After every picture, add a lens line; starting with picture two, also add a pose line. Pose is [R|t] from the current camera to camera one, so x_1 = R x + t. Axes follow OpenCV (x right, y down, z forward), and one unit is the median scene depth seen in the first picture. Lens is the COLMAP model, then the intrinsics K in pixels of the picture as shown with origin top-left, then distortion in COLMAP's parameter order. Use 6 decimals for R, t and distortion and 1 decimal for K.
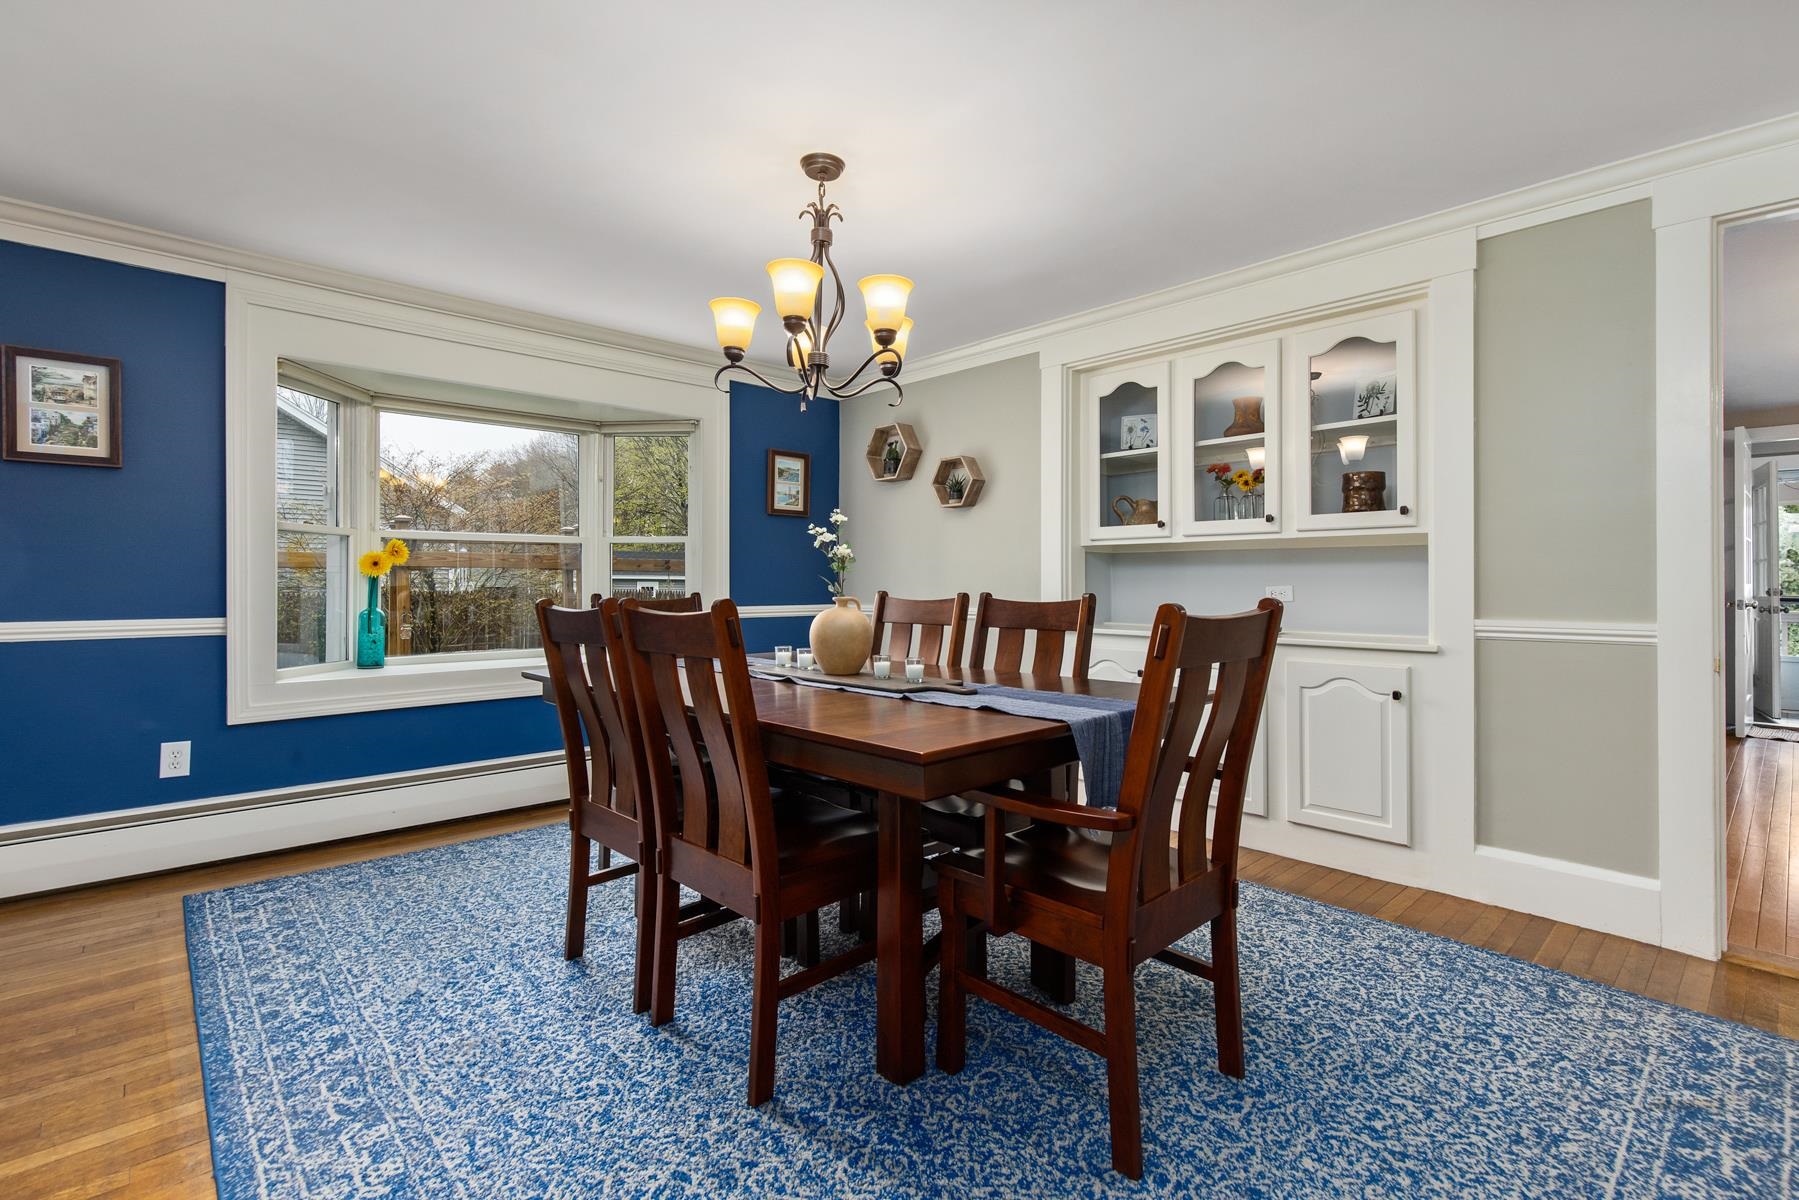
lens RADIAL K [[815.4, 0, 914.9], [0, 815.4, 589.0], [0, 0, 1]] dist [0.000625, -0.000902]
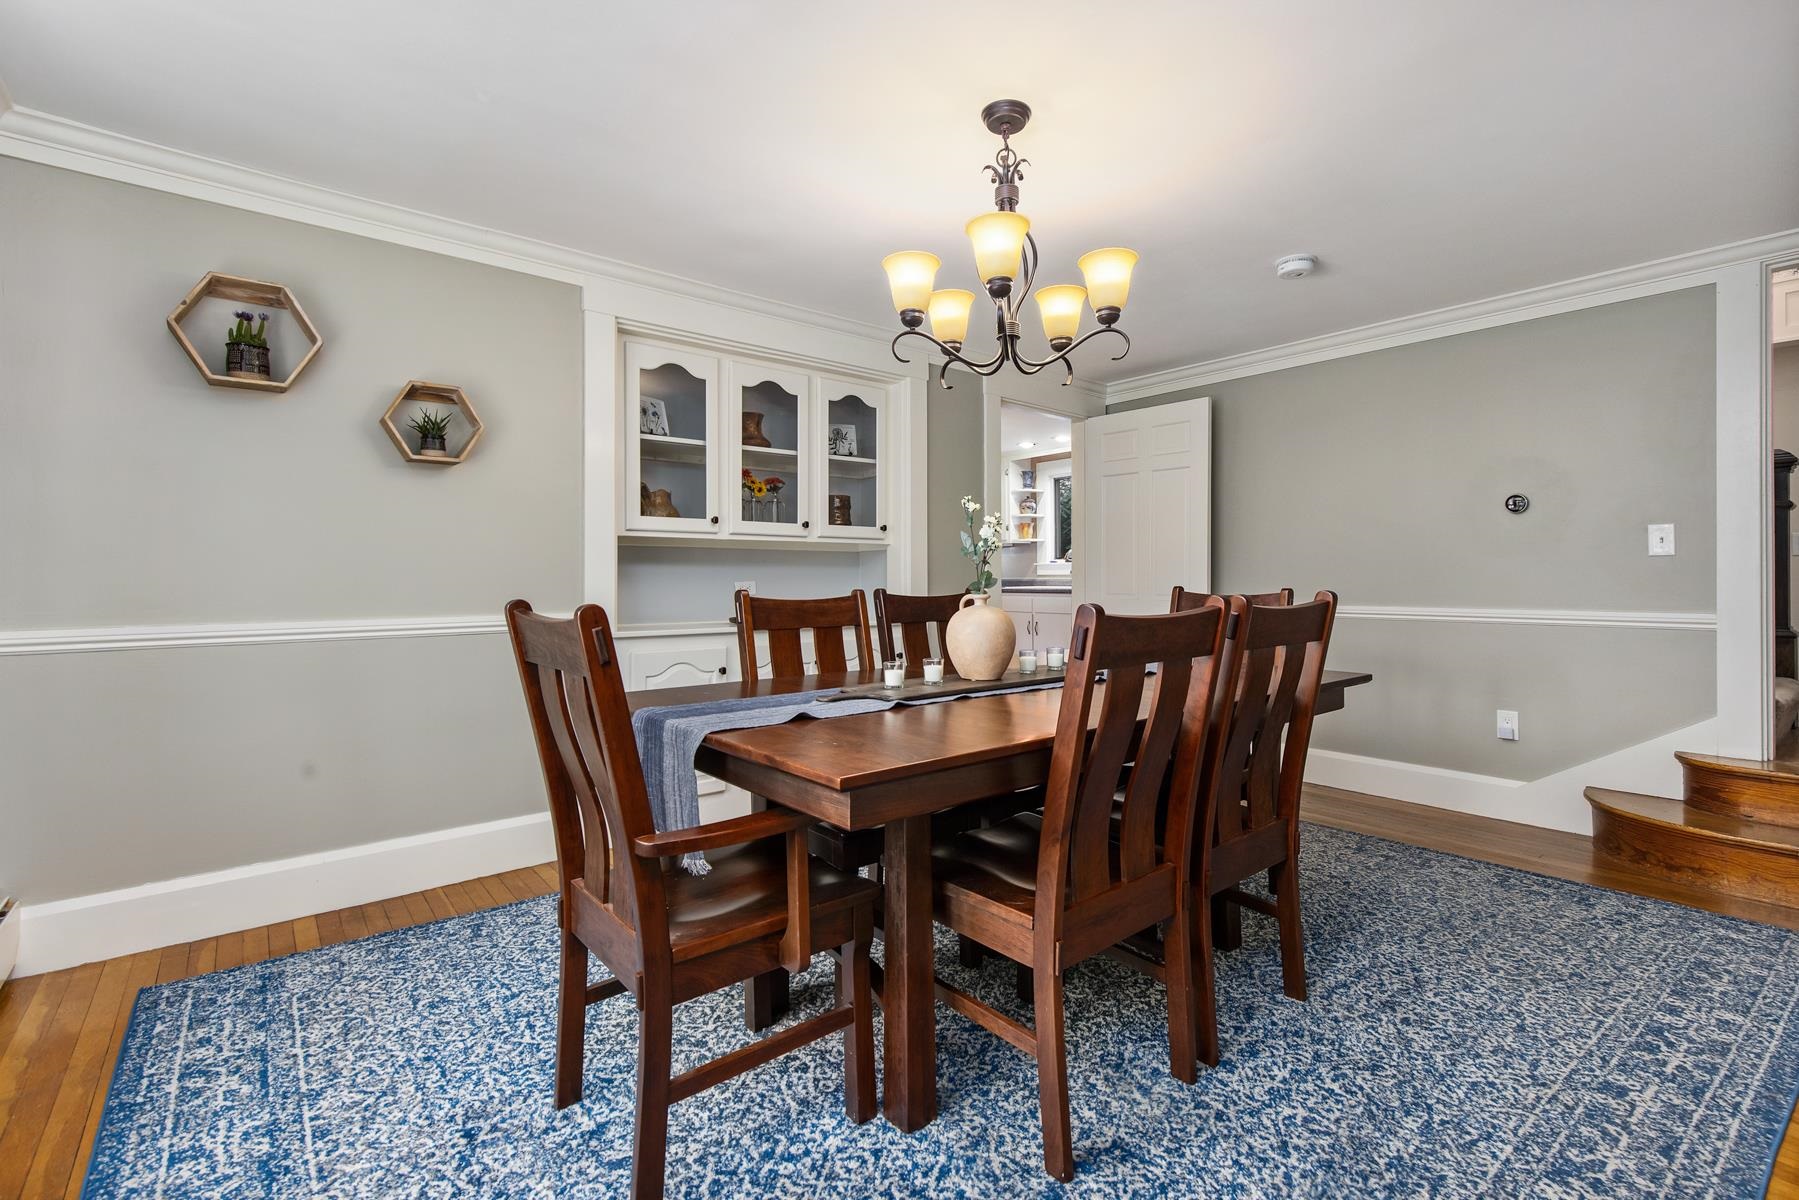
lens RADIAL K [[815.4, 0, 913.3], [0, 815.4, 587.8], [0, 0, 1]] dist [0.000625, -0.000902]
pose [[0.071886, -0.004980, 0.997400, -0.871786], [0.003765, 0.999982, 0.004721, -0.000379], [-0.997406, 0.003416, 0.071904, 0.887721]]
